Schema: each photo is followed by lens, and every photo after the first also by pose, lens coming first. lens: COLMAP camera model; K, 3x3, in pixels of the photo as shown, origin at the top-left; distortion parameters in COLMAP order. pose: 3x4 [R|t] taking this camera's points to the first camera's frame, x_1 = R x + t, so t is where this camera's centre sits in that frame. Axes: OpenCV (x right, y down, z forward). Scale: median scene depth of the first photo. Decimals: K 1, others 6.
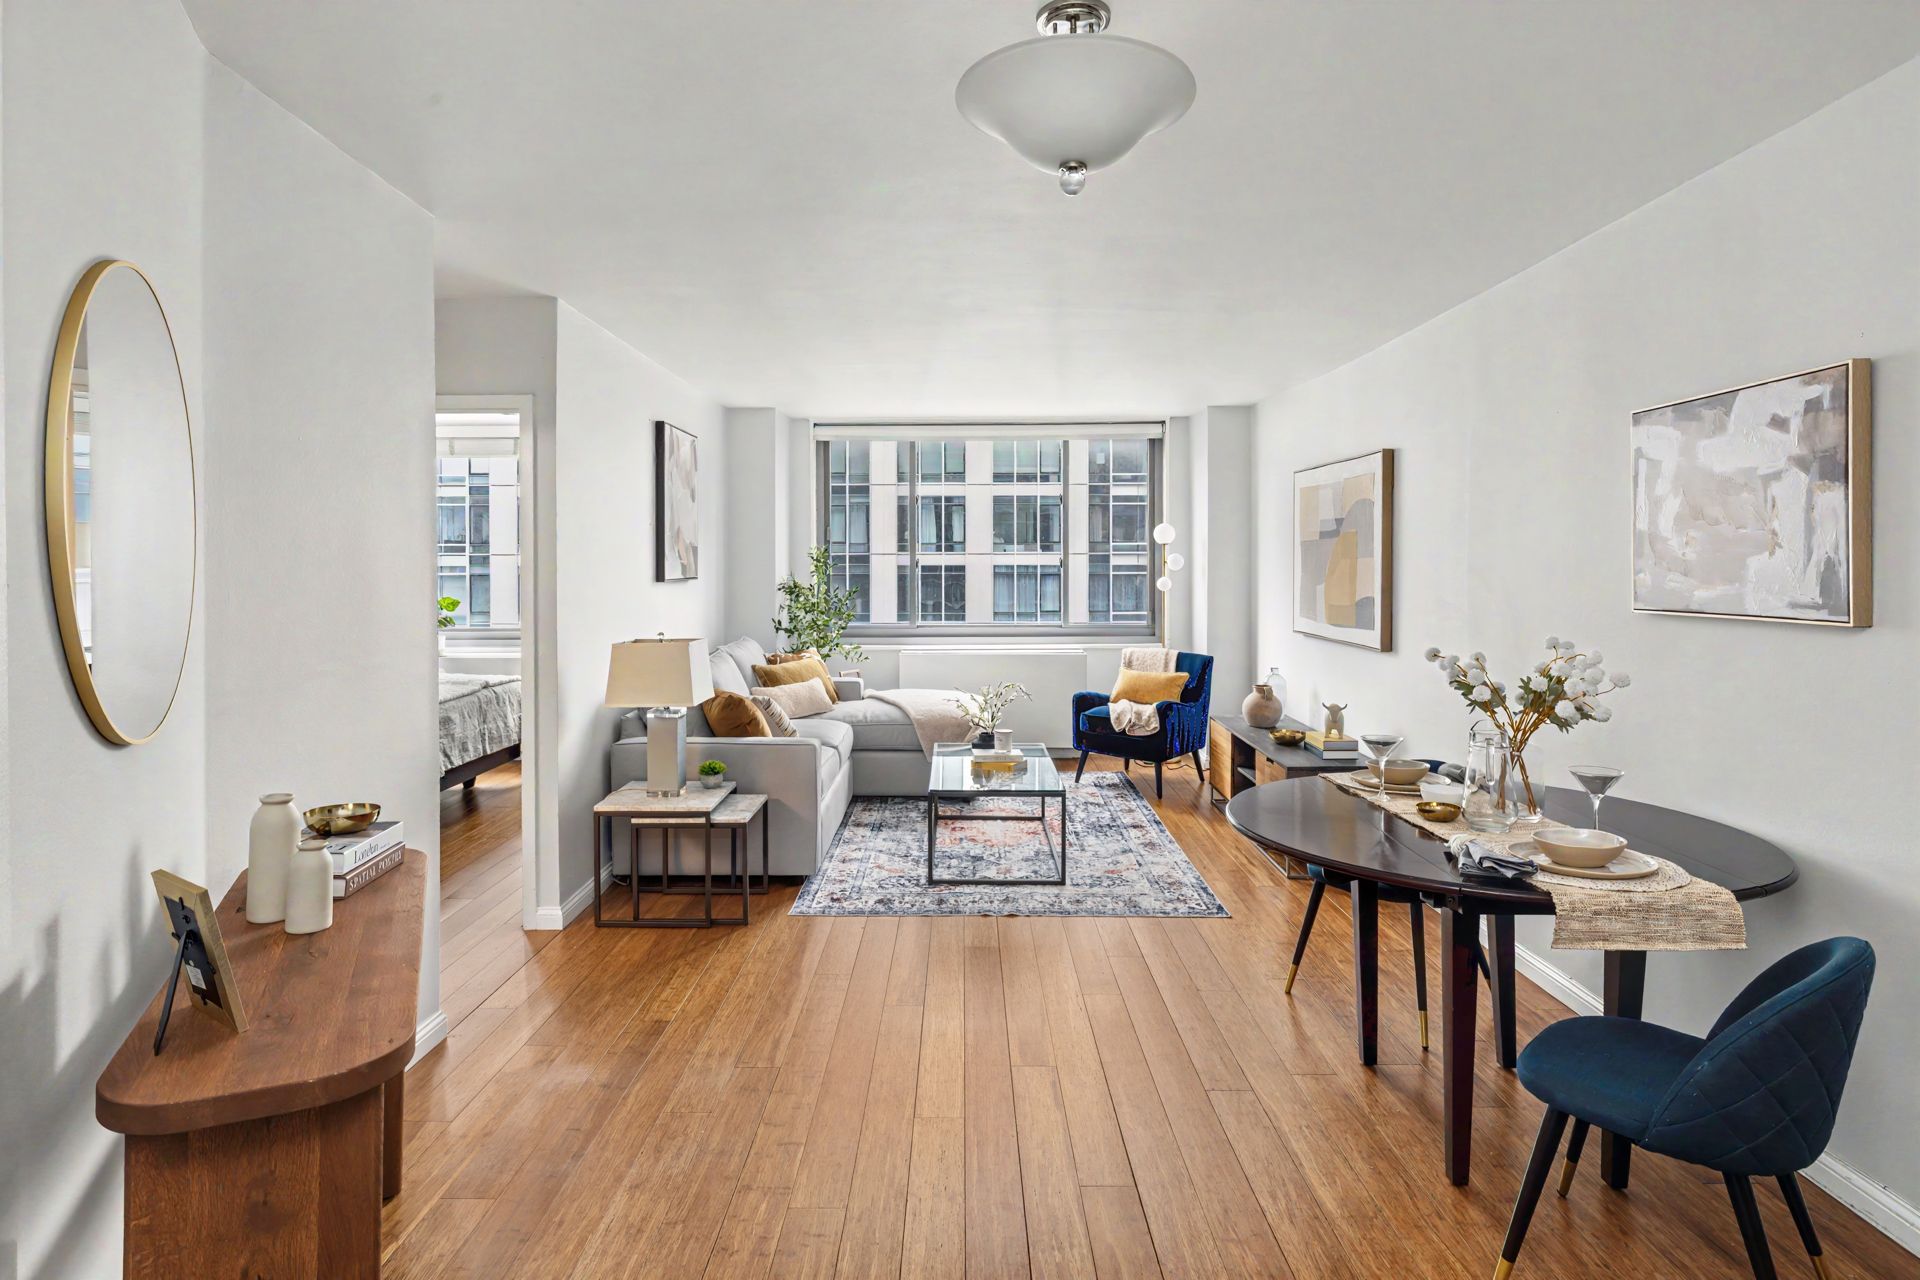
lens RADIAL K [[1041.6, 0, 958.8], [0, 1041.6, 570.3], [0, 0, 1]] dist [-0.000314, 0.000000]
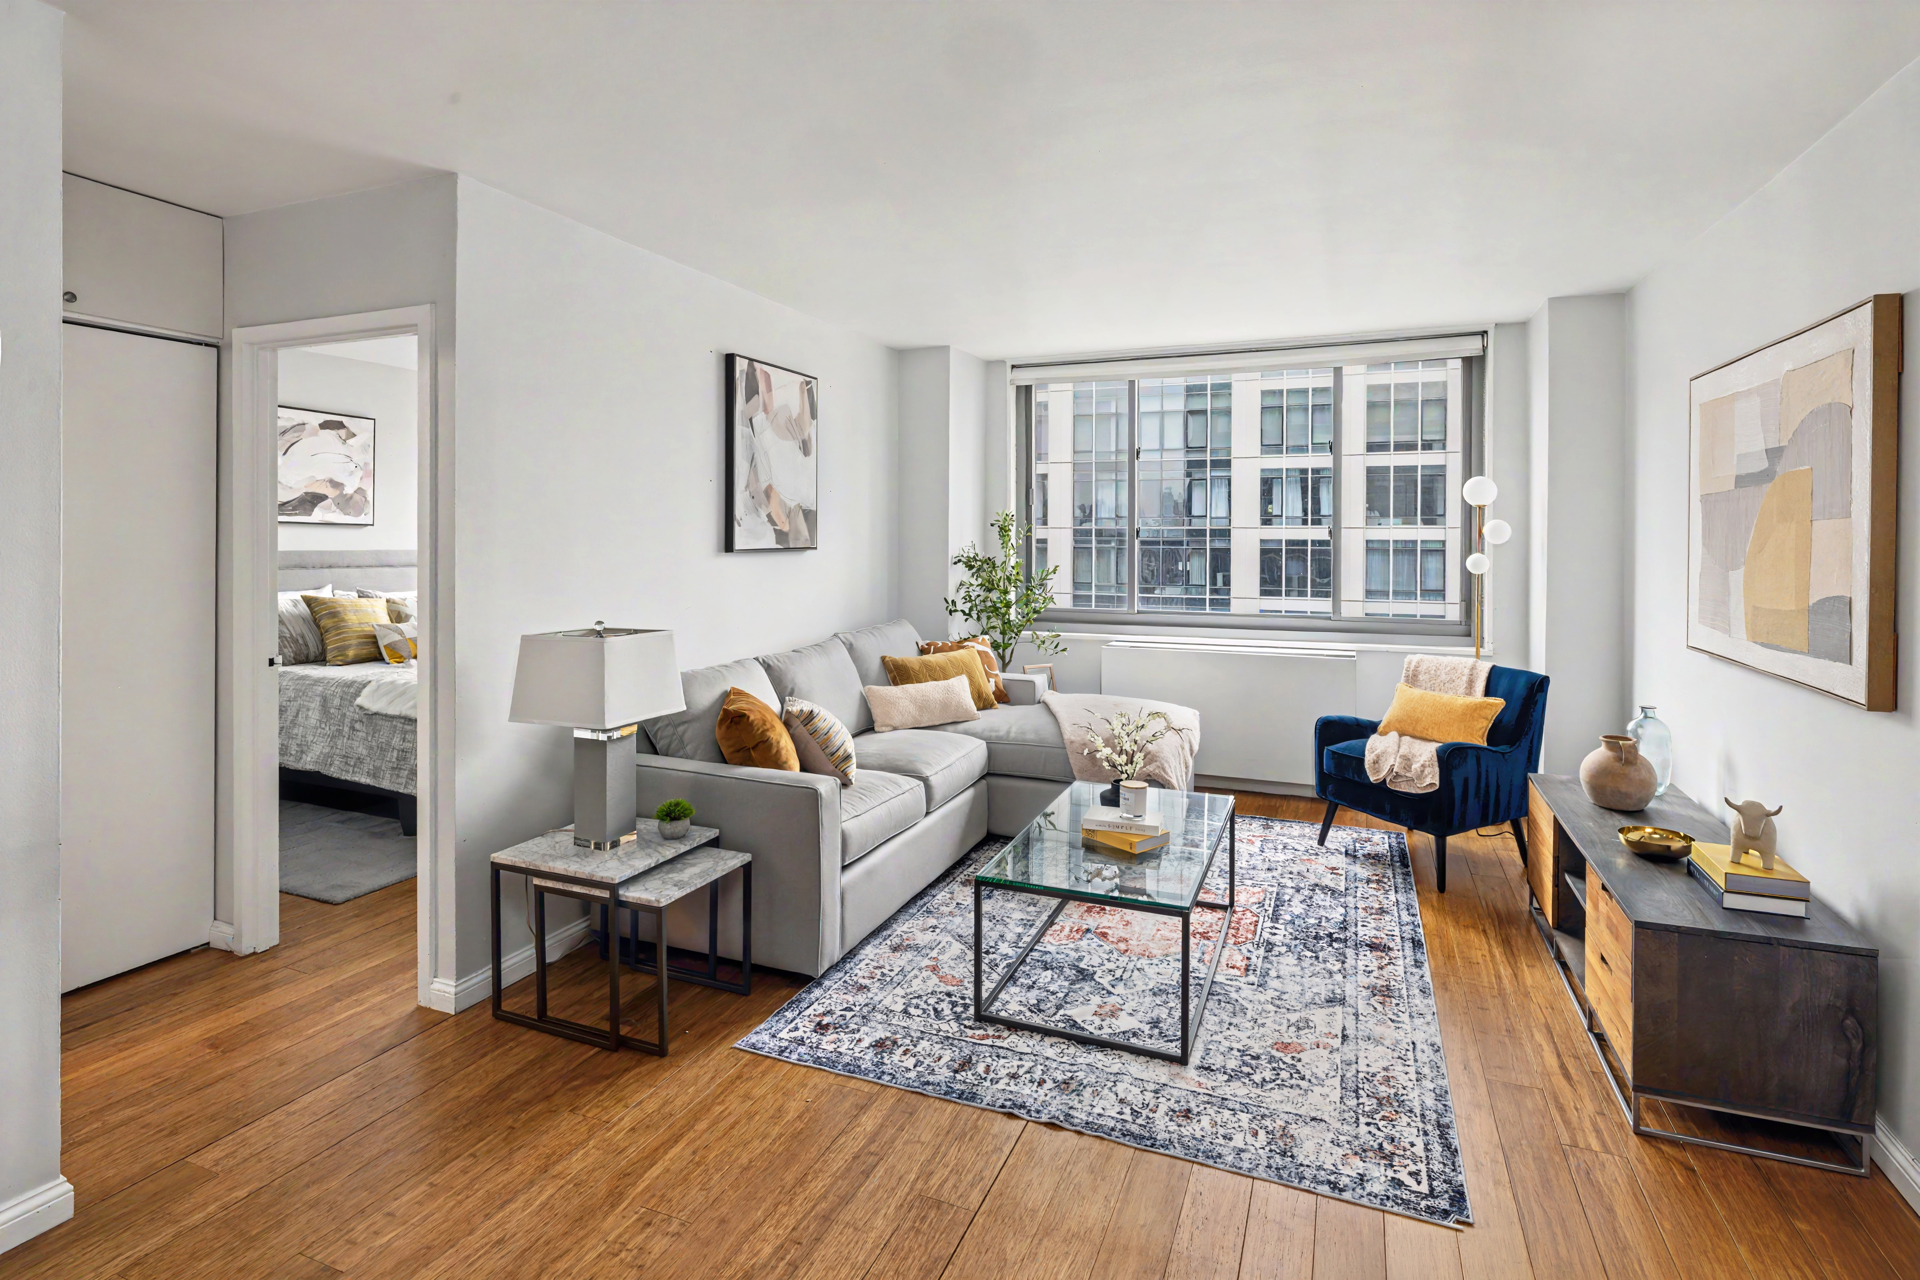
lens RADIAL K [[960.1, 0, 957.7], [0, 960.1, 541.5], [0, 0, 1]] dist [-0.002167, 0.000039]
pose [[0.924408, 0.006644, -0.381346, 0.134451], [-0.007579, 0.999971, -0.000950, 0.001639], [0.381329, 0.003768, 0.924432, 0.312066]]
